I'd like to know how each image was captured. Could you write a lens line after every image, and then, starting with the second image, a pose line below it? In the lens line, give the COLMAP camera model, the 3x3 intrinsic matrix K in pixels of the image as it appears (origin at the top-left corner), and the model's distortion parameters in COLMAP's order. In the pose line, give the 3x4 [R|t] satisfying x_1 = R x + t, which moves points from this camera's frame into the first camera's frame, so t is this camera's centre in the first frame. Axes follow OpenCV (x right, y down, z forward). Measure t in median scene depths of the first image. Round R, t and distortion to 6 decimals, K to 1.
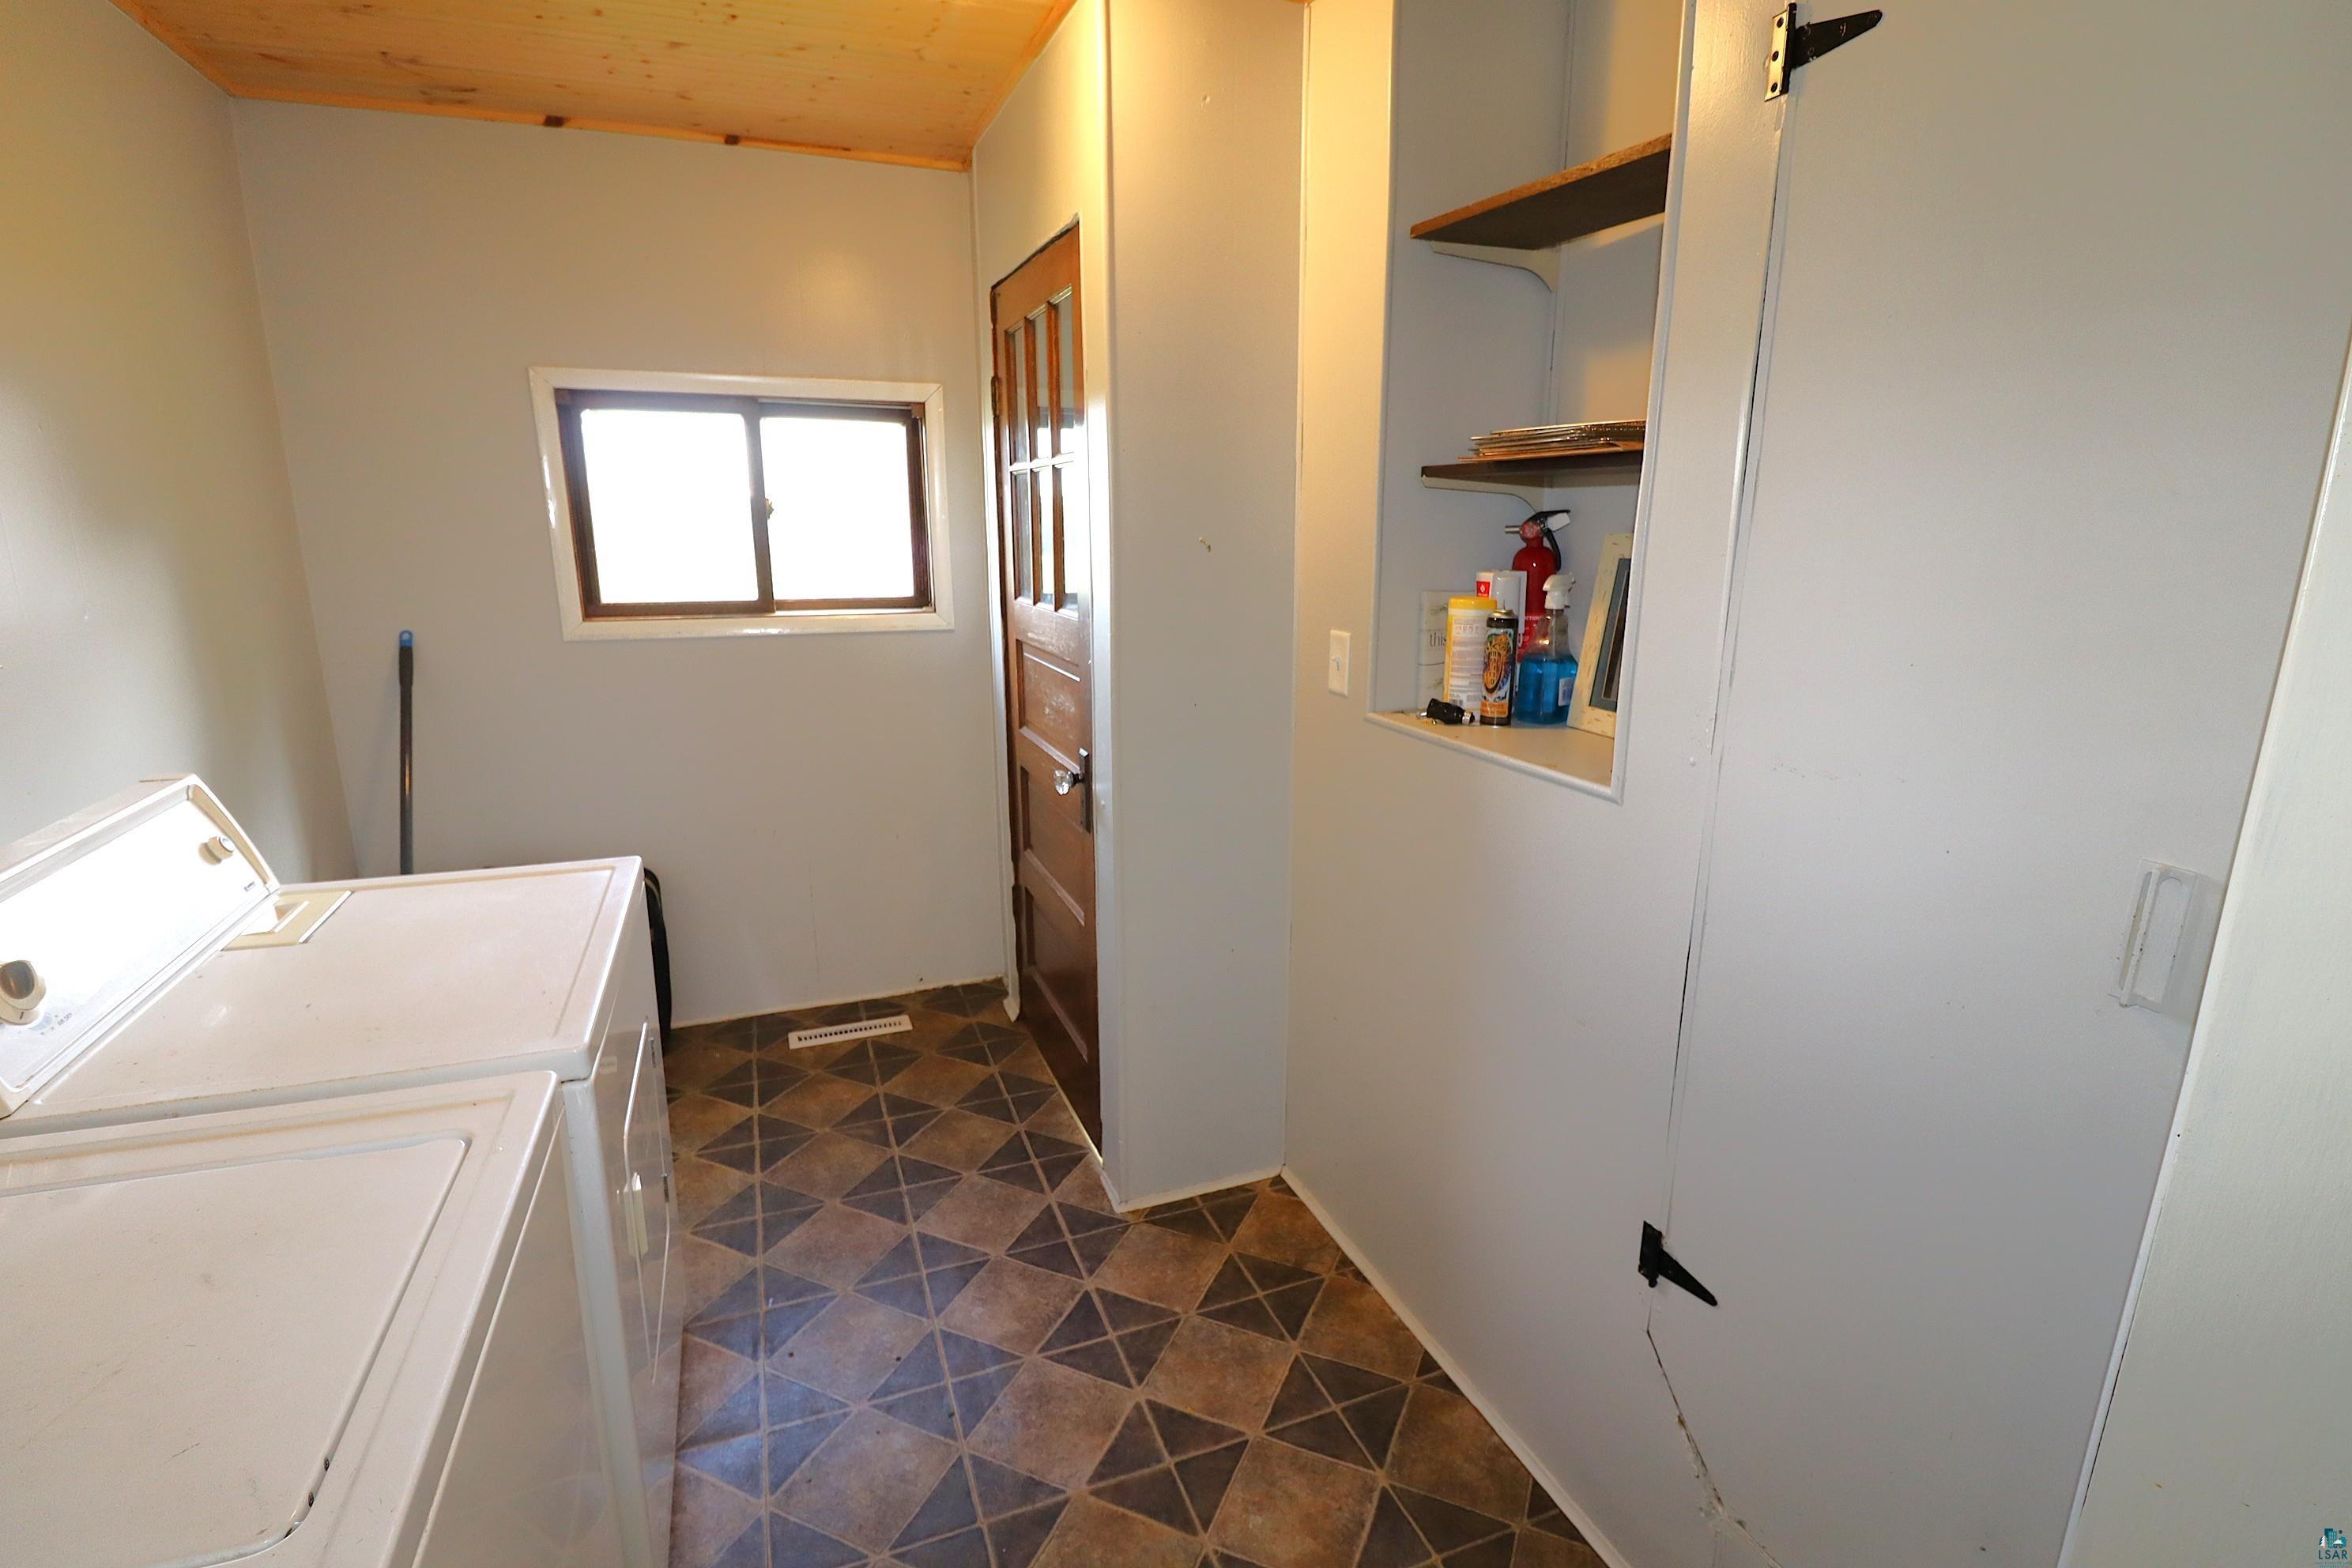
lens RADIAL K [[1041.7, 0, 1160.5], [0, 1041.7, 788.8], [0, 0, 1]] dist [-0.016774, -0.004957]
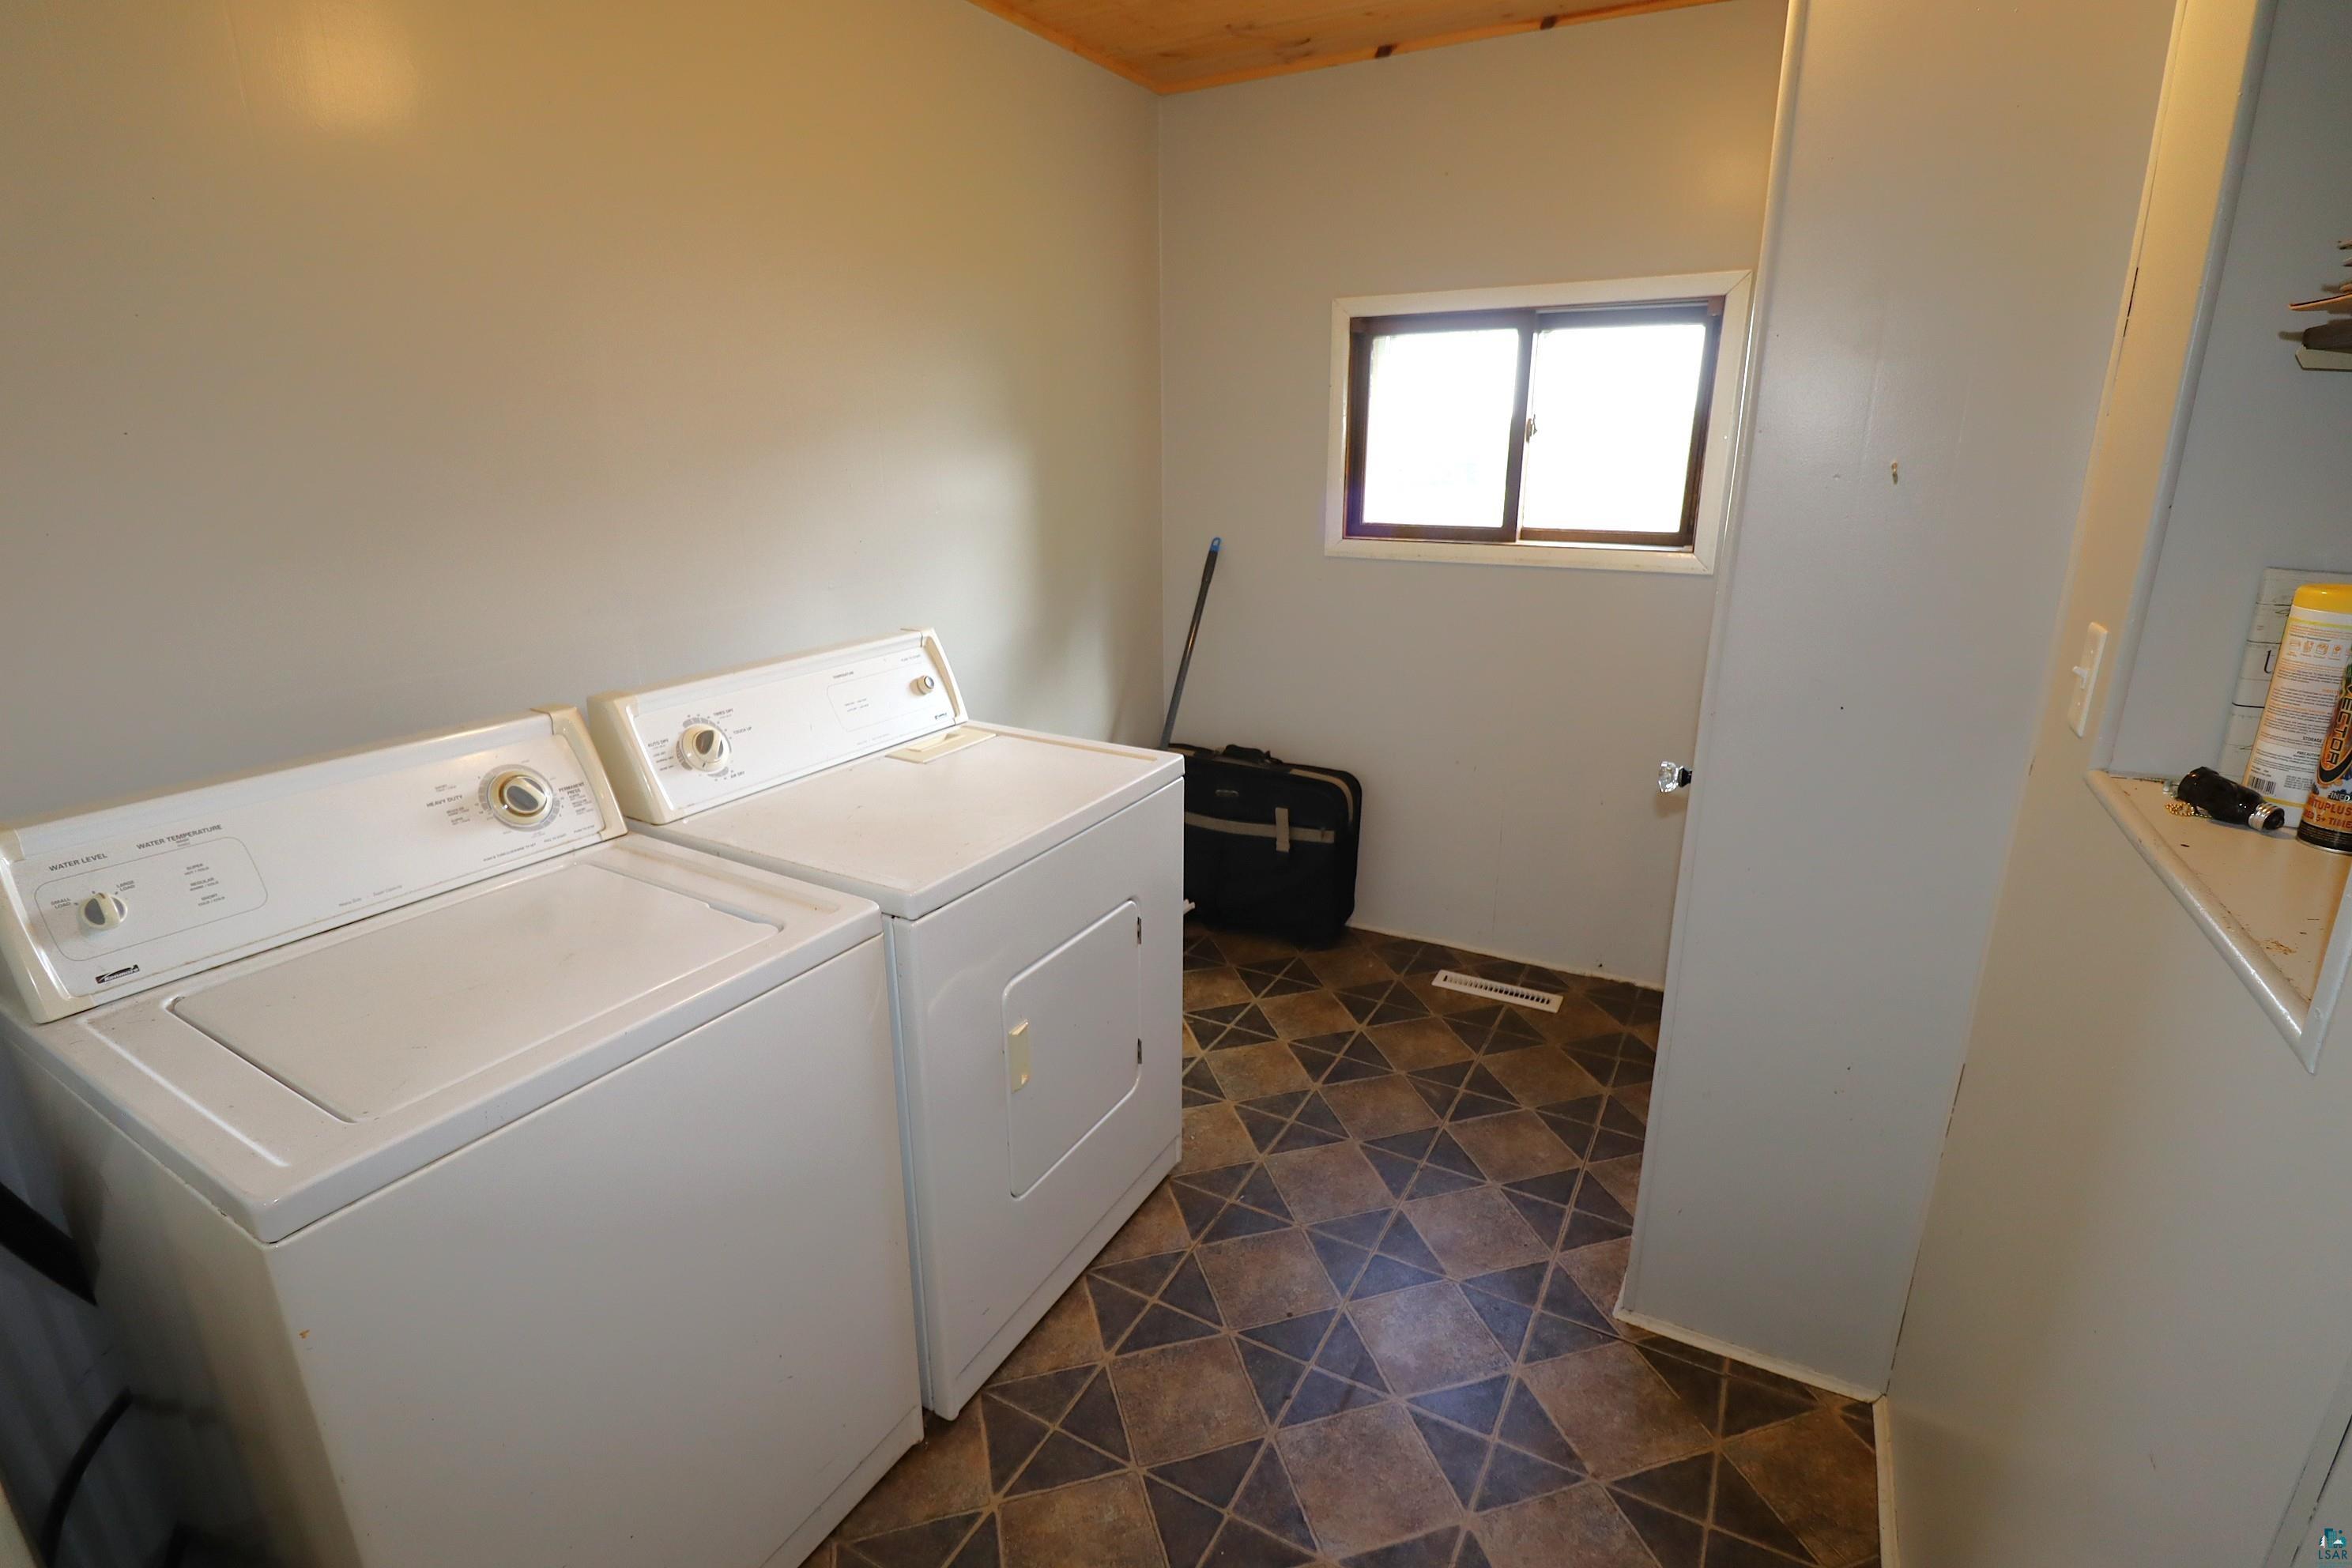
lens RADIAL K [[1041.7, 0, 1173.1], [0, 1041.7, 783.5], [0, 0, 1]] dist [-0.016774, -0.004957]
pose [[0.659433, 0.223107, -0.717894, 0.208432], [-0.179488, 0.974055, 0.137844, -0.040456], [0.730022, 0.037954, 0.682369, 0.185421]]
